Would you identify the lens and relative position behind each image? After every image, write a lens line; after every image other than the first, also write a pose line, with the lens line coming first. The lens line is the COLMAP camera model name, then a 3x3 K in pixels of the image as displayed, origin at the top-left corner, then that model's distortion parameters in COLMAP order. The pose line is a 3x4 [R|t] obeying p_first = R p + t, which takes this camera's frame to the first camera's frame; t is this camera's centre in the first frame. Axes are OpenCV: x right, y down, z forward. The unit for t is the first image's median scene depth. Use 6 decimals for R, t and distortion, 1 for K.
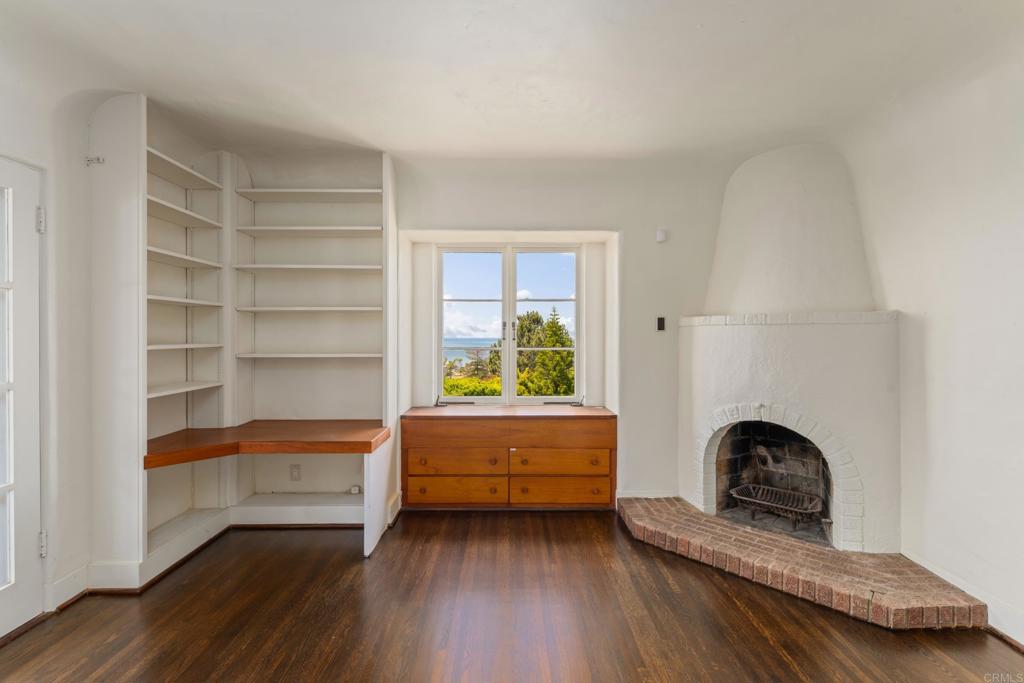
lens RADIAL K [[460.8, 0, 512.0], [0, 460.8, 341.5], [0, 0, 1]] dist [0.002709, -0.000034]
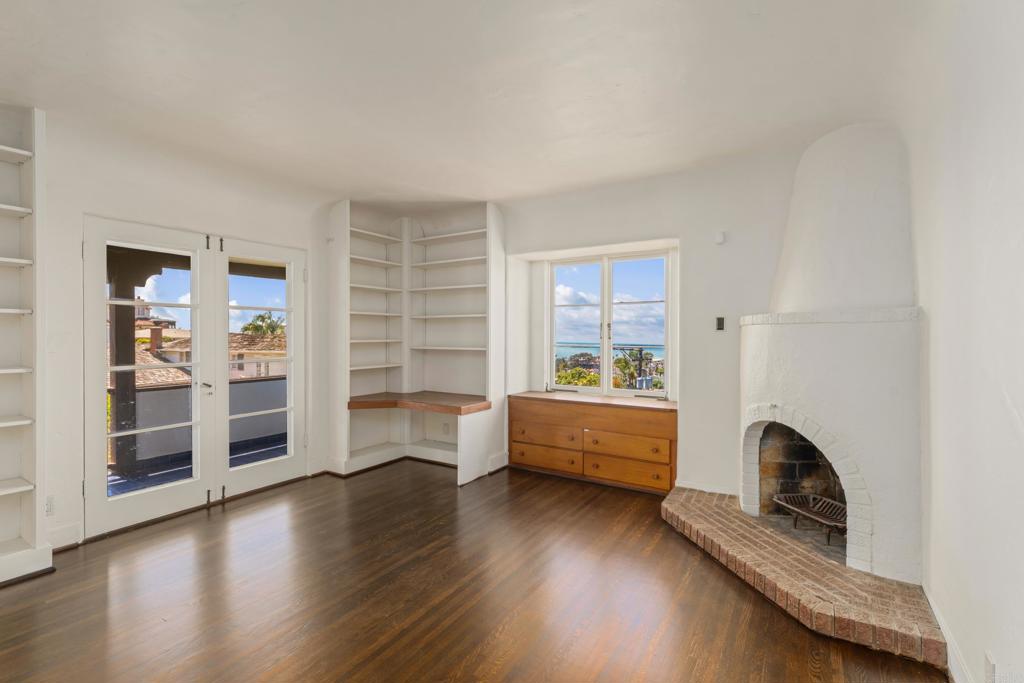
lens RADIAL K [[460.8, 0, 512.0], [0, 460.8, 341.5], [0, 0, 1]] dist [0.002709, -0.000034]
pose [[0.842414, 0.010255, -0.538734, 0.526667], [-0.009083, 0.999947, 0.004830, 0.000542], [0.538755, 0.000824, 0.842462, -0.120804]]
